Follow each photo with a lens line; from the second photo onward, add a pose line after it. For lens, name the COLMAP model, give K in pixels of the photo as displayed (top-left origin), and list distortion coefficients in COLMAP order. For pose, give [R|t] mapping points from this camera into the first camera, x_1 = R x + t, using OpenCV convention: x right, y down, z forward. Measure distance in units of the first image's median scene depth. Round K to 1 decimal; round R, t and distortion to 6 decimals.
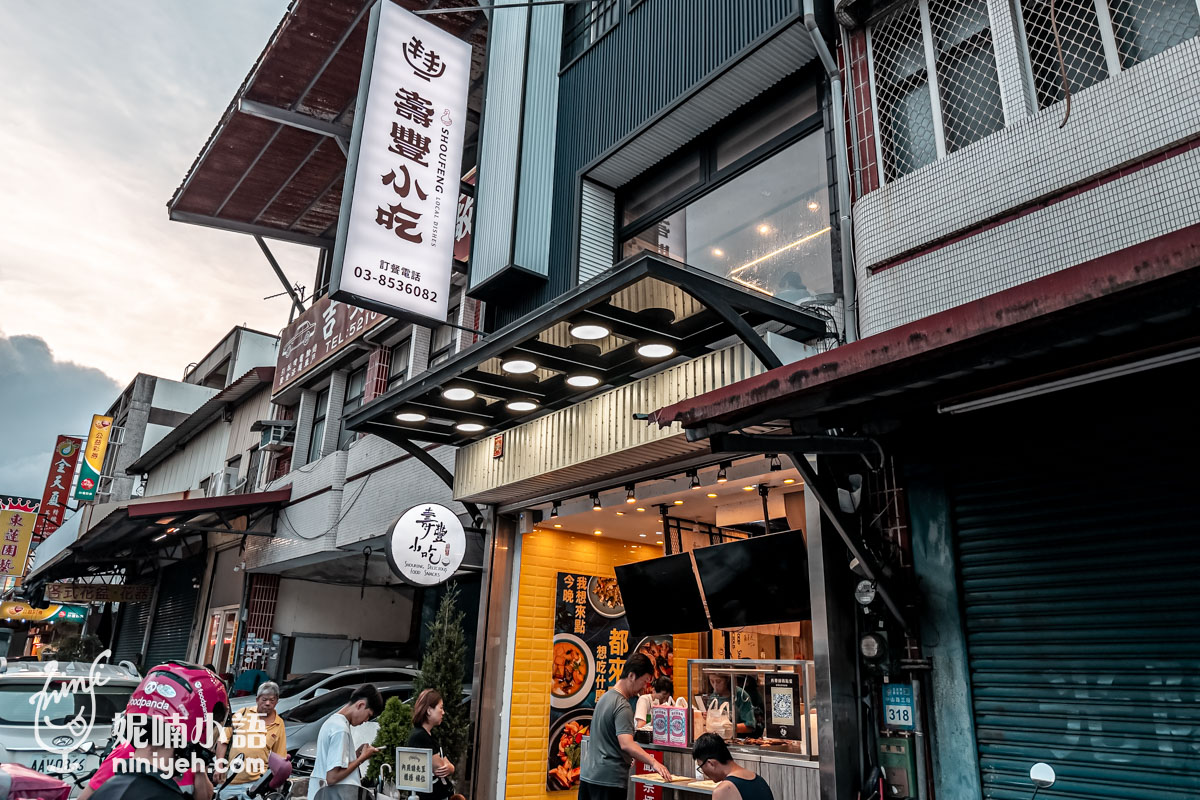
lens RADIAL K [[825.9, 0, 600.0], [0, 825.9, 400.0], [0, 0, 1]] dist [0.000396, -0.000649]
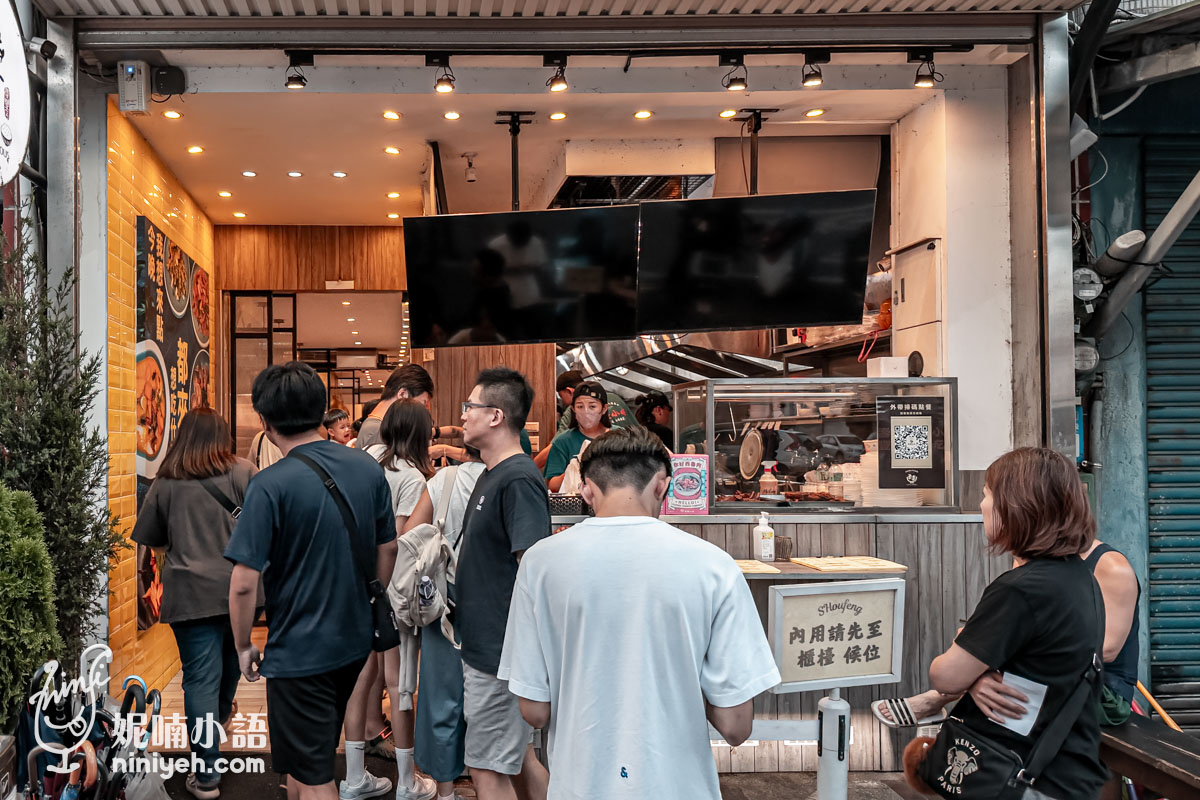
lens RADIAL K [[929.4, 0, 599.9], [0, 929.4, 420.7], [0, 0, 1]] dist [0.028424, 0.001702]
pose [[0.624698, -0.020088, 0.780608, -0.602788], [-0.224316, 0.952917, 0.204036, 0.290667], [-0.747954, -0.302564, 0.590780, 0.849060]]
